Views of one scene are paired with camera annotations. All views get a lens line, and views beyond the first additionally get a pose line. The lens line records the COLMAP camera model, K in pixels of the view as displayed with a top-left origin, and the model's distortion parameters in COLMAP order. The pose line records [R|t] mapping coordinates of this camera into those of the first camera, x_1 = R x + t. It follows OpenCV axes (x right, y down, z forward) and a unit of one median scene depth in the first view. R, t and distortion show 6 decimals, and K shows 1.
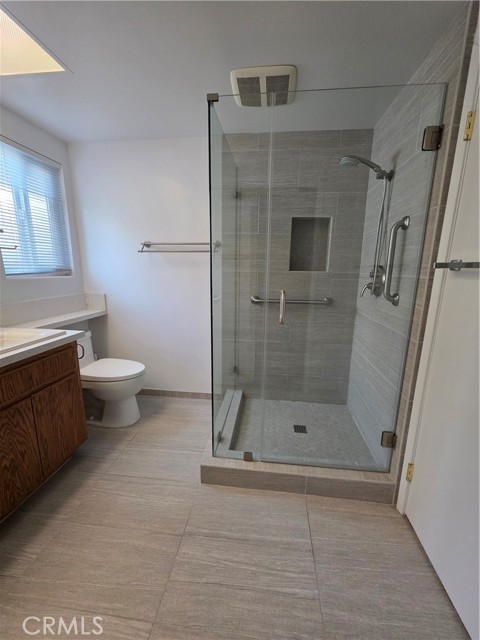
lens RADIAL K [[254.9, 0, 242.0], [0, 254.9, 321.7], [0, 0, 1]] dist [0.001452, -0.000404]
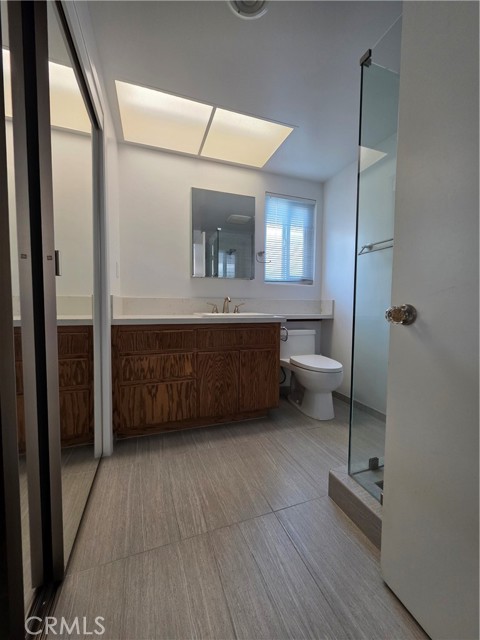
lens RADIAL K [[254.9, 0, 241.4], [0, 254.9, 319.6], [0, 0, 1]] dist [0.001452, -0.000404]
pose [[0.445447, 0.046510, -0.894100, 0.429899], [-0.188389, 0.981161, -0.042818, 0.151109], [0.875264, 0.187511, 0.445817, 0.260068]]
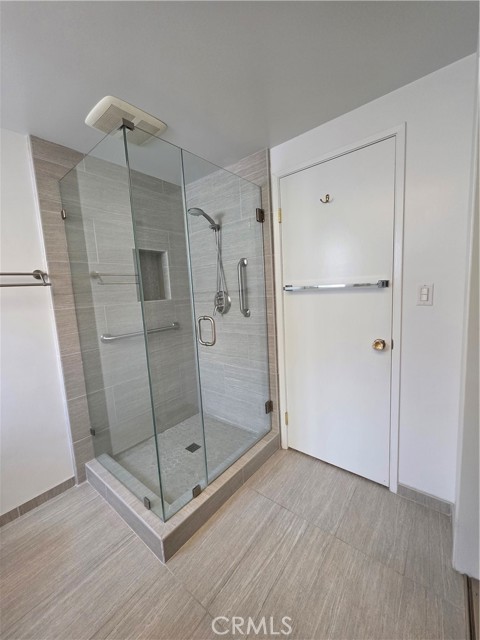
lens RADIAL K [[254.9, 0, 244.6], [0, 254.9, 322.4], [0, 0, 1]] dist [0.001452, -0.000404]
pose [[0.528115, -0.154097, 0.835074, -0.577835], [0.238517, 0.970726, 0.028287, -0.072732], [-0.814987, 0.184241, 0.549410, 0.202099]]
